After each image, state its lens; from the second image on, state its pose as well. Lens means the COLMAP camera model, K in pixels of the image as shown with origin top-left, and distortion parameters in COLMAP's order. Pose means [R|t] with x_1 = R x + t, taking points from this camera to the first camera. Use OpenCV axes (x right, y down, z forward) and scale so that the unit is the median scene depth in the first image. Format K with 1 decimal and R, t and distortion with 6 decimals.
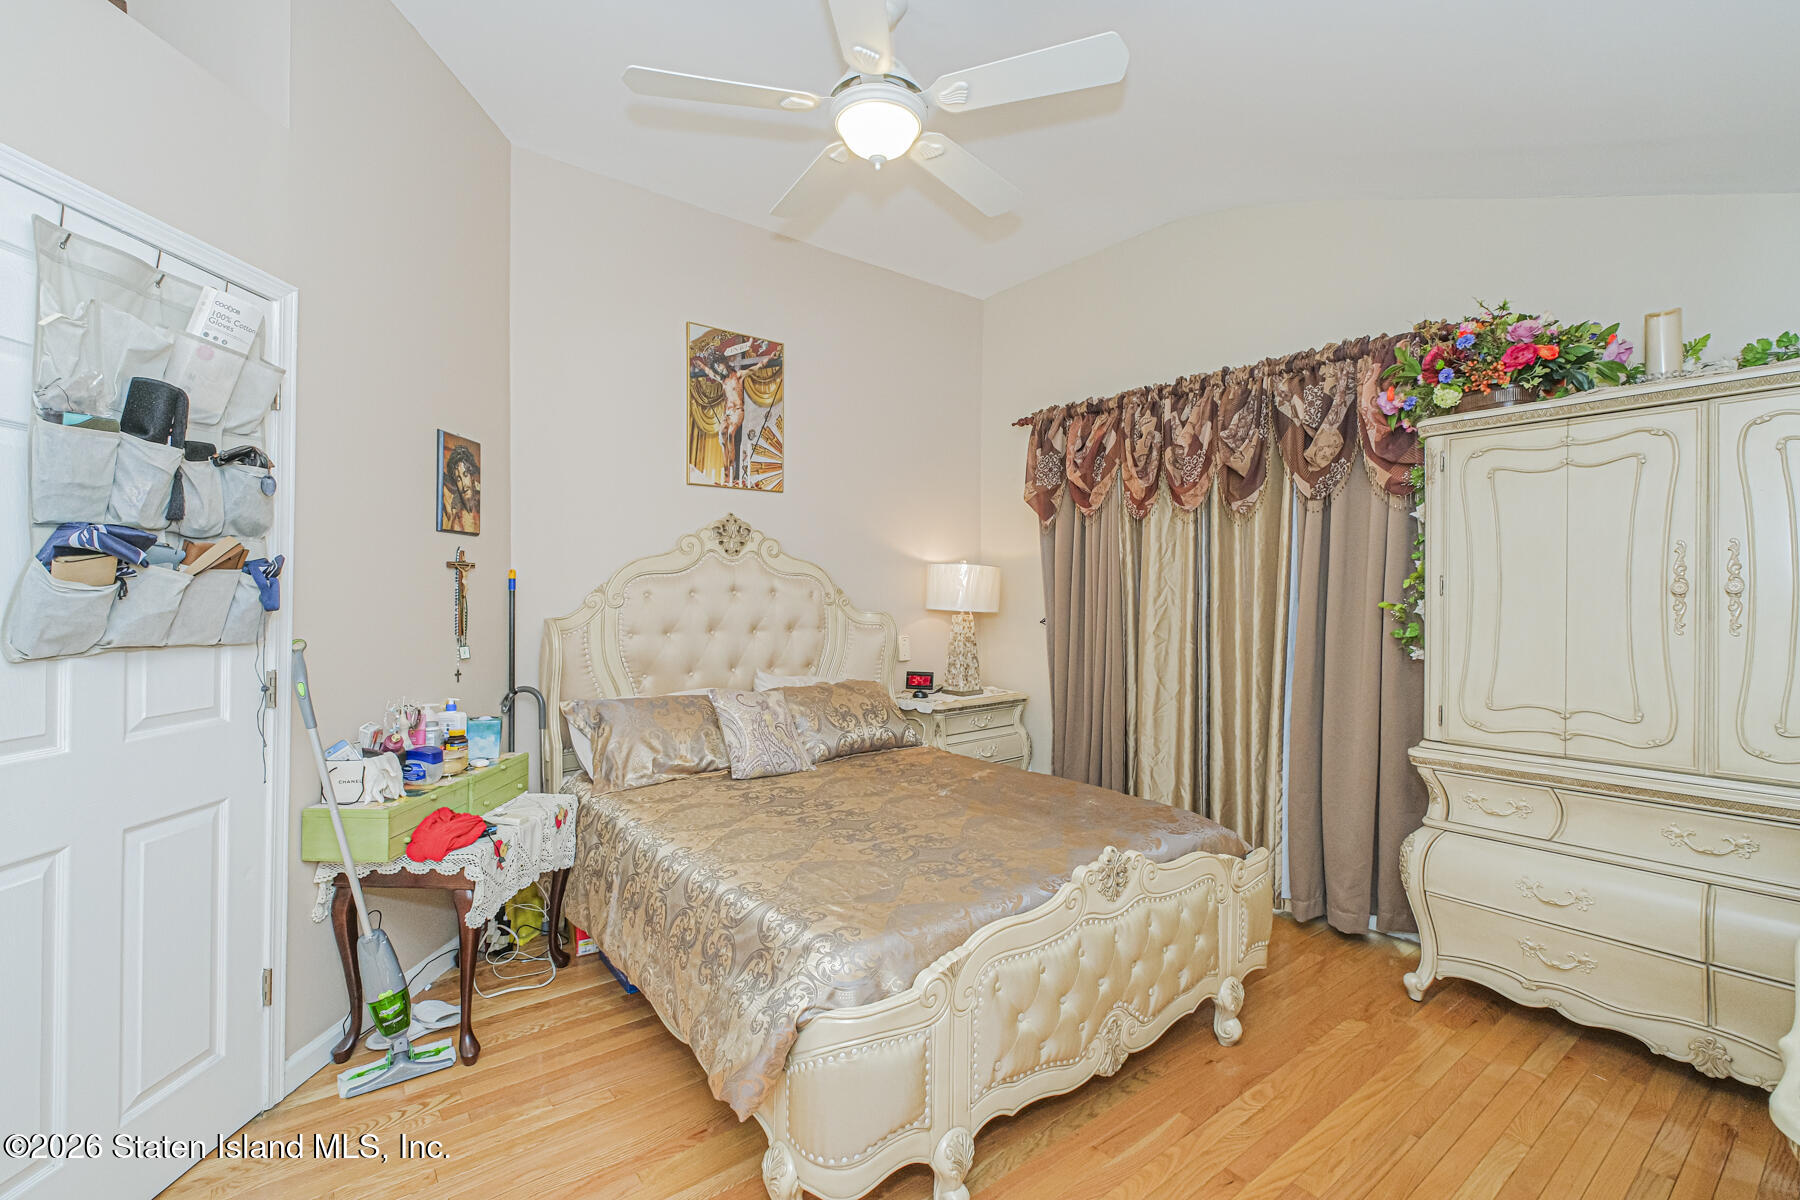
lens RADIAL K [[771.6, 0, 898.2], [0, 771.6, 599.9], [0, 0, 1]] dist [-0.002656, 0.000204]
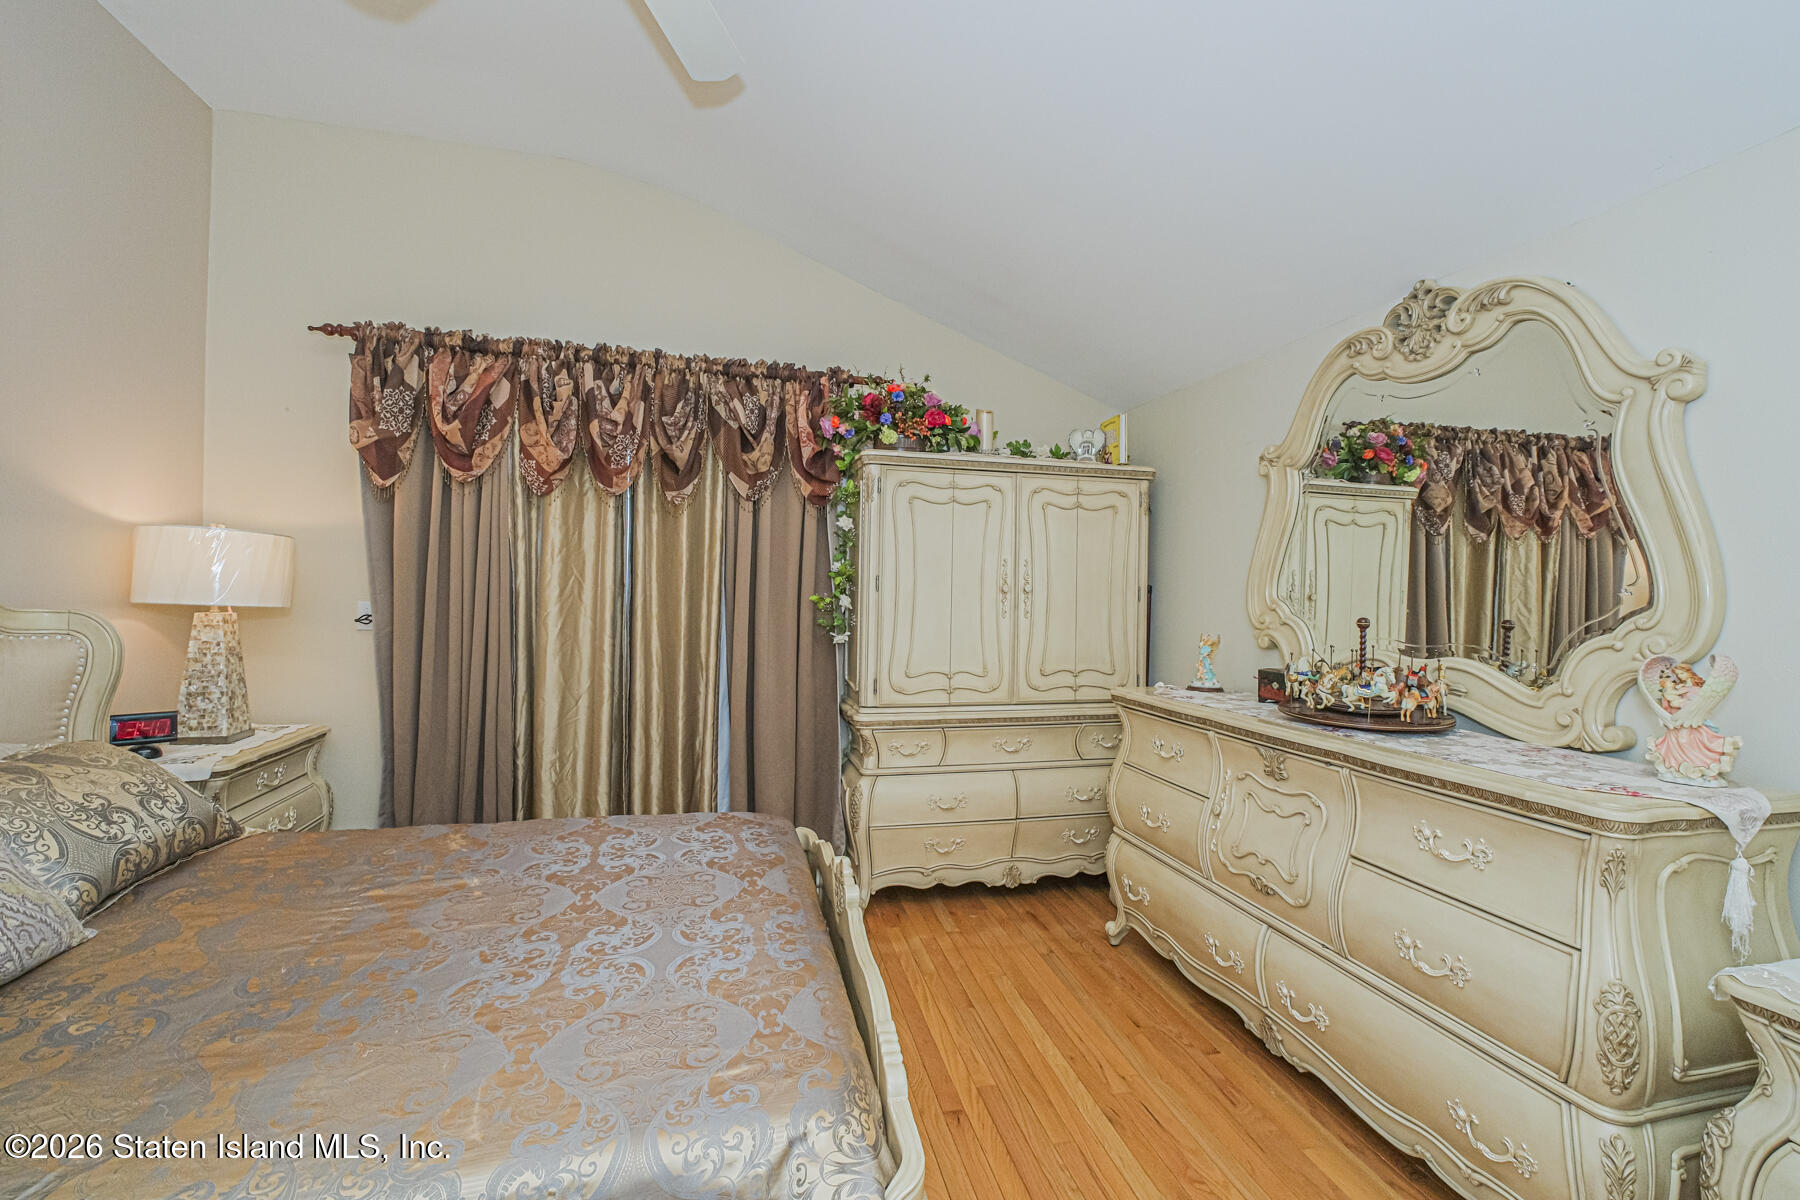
lens RADIAL K [[771.6, 0, 906.1], [0, 771.6, 600.8], [0, 0, 1]] dist [-0.002656, 0.000204]
pose [[0.419407, -0.000792, 0.907798, -0.332447], [-0.009859, 0.999937, 0.005428, 0.002109], [-0.907745, -0.011226, 0.419373, 0.333179]]
